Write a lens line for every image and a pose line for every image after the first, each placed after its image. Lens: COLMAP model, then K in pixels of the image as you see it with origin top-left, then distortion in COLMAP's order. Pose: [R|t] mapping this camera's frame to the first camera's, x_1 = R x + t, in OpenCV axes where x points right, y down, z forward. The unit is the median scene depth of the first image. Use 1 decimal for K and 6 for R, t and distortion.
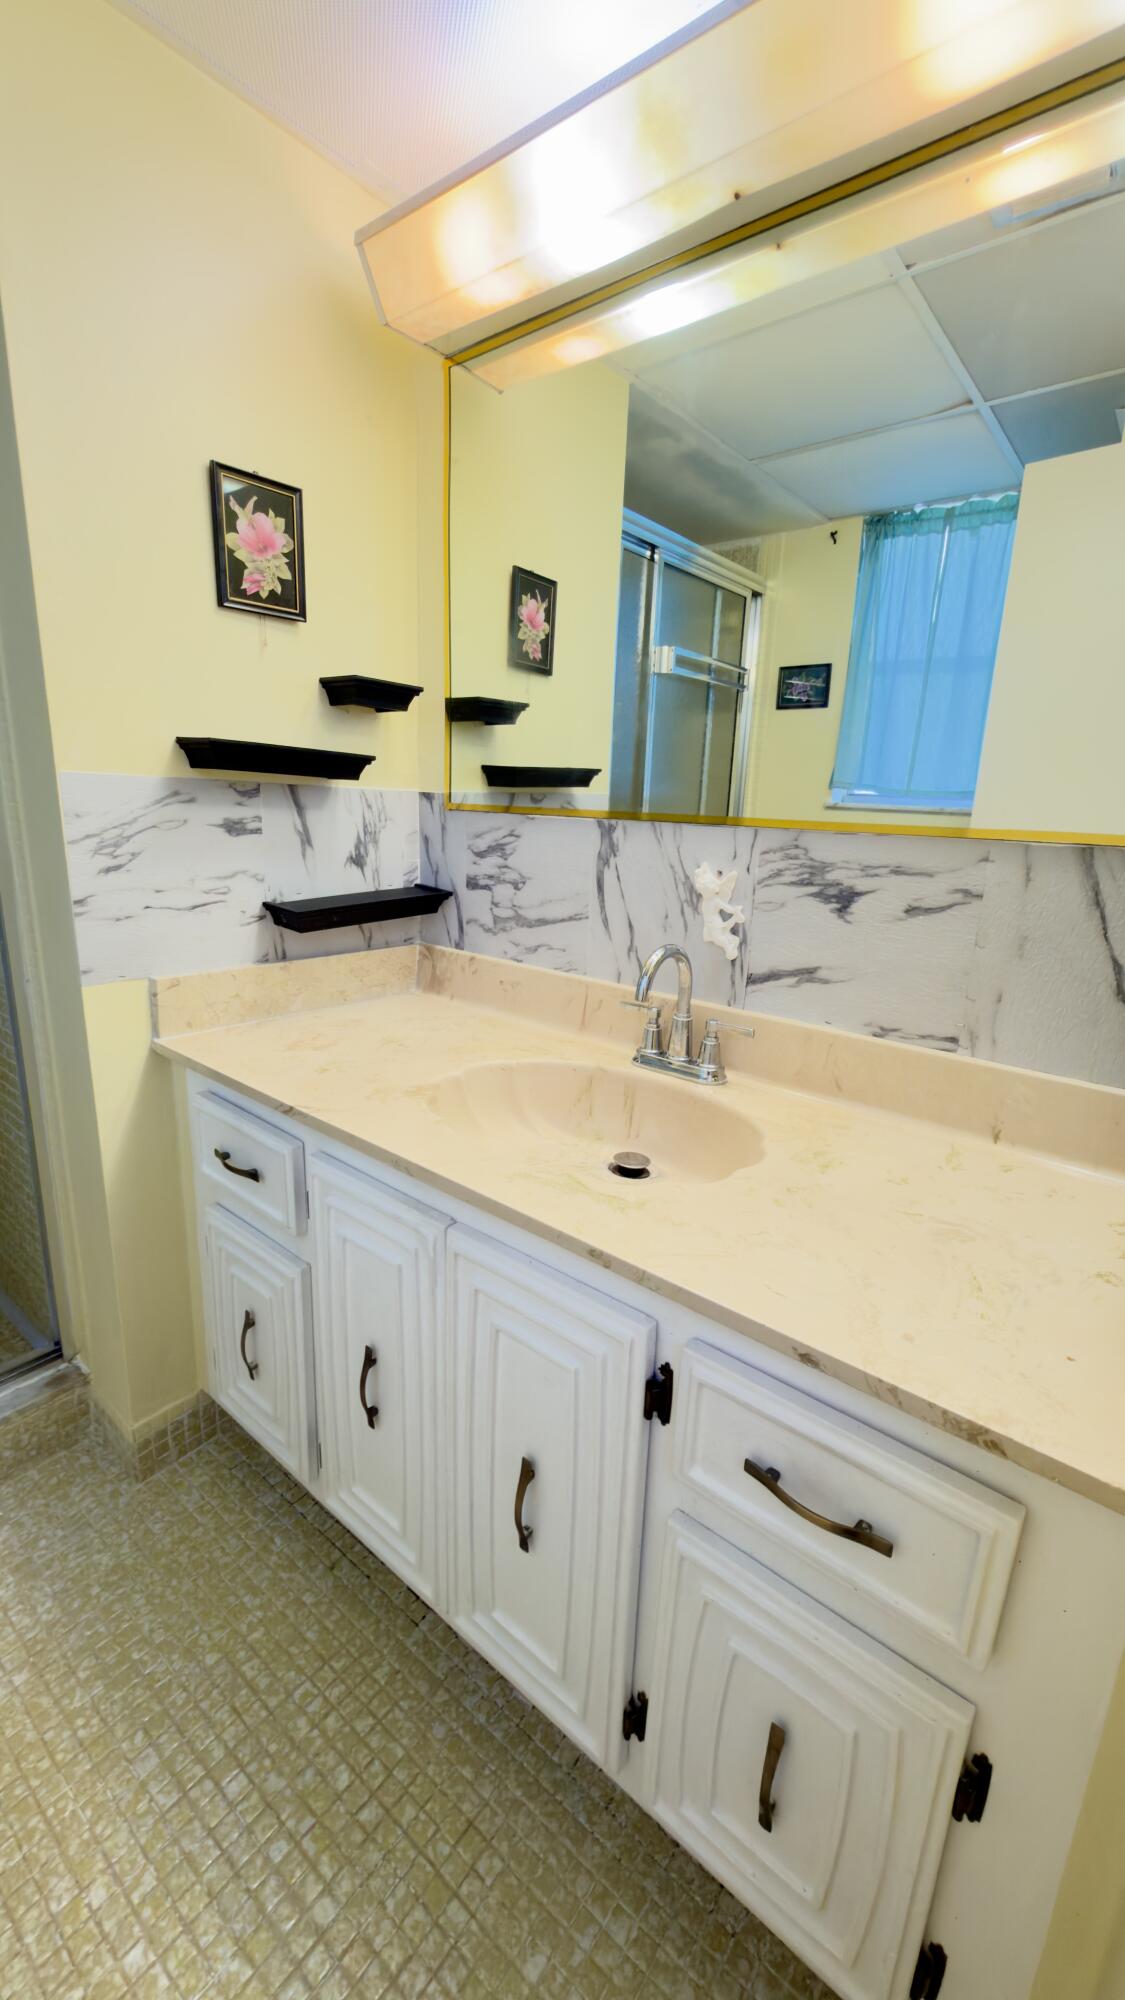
lens RADIAL K [[806.1, 0, 559.2], [0, 806.1, 1004.8], [0, 0, 1]] dist [-0.000868, 0.000042]
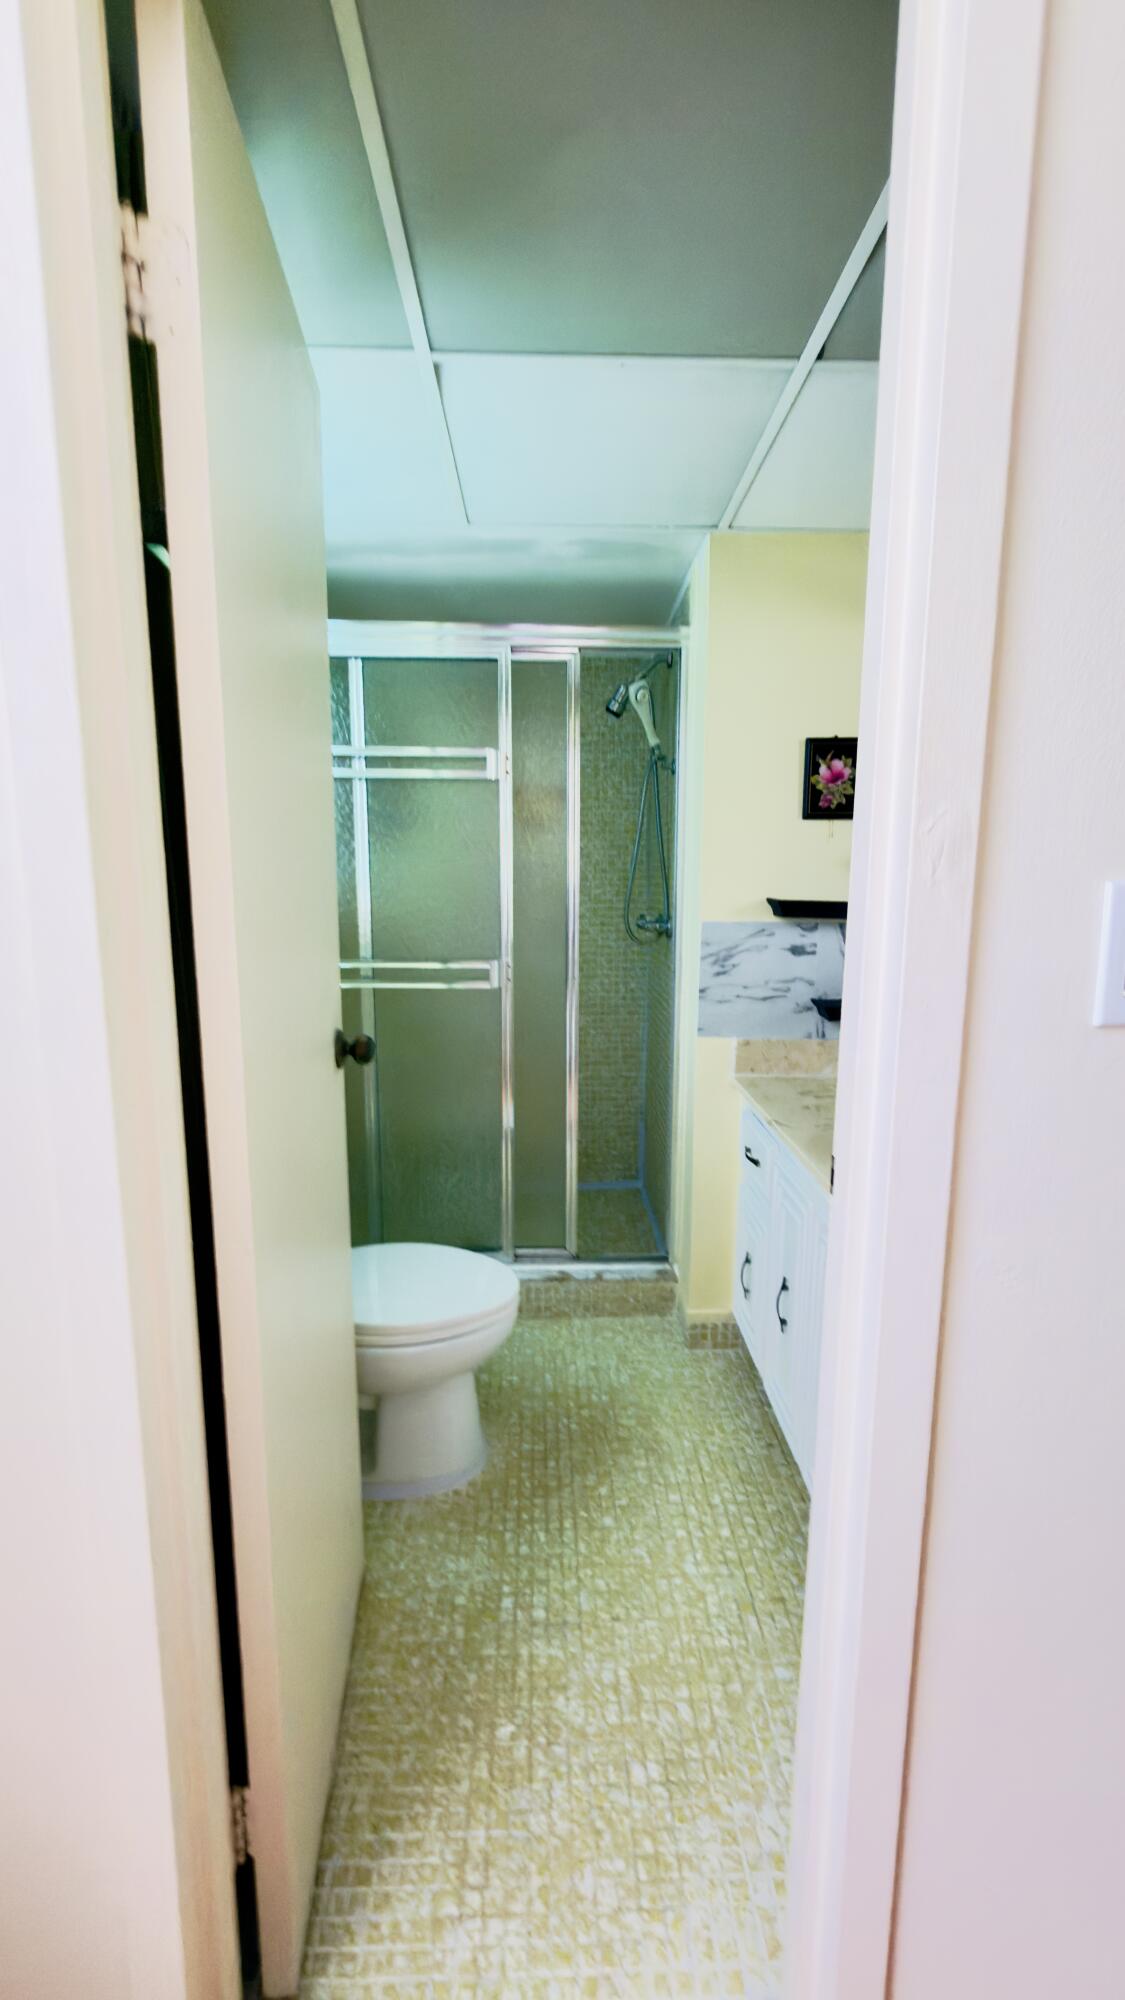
lens RADIAL K [[806.1, 0, 564.5], [0, 806.1, 998.5], [0, 0, 1]] dist [-0.000868, 0.000042]
pose [[0.657408, 0.082767, -0.748976, 0.500181], [-0.167336, 0.985167, -0.038010, 0.008391], [0.734720, 0.150318, 0.661506, -0.372565]]
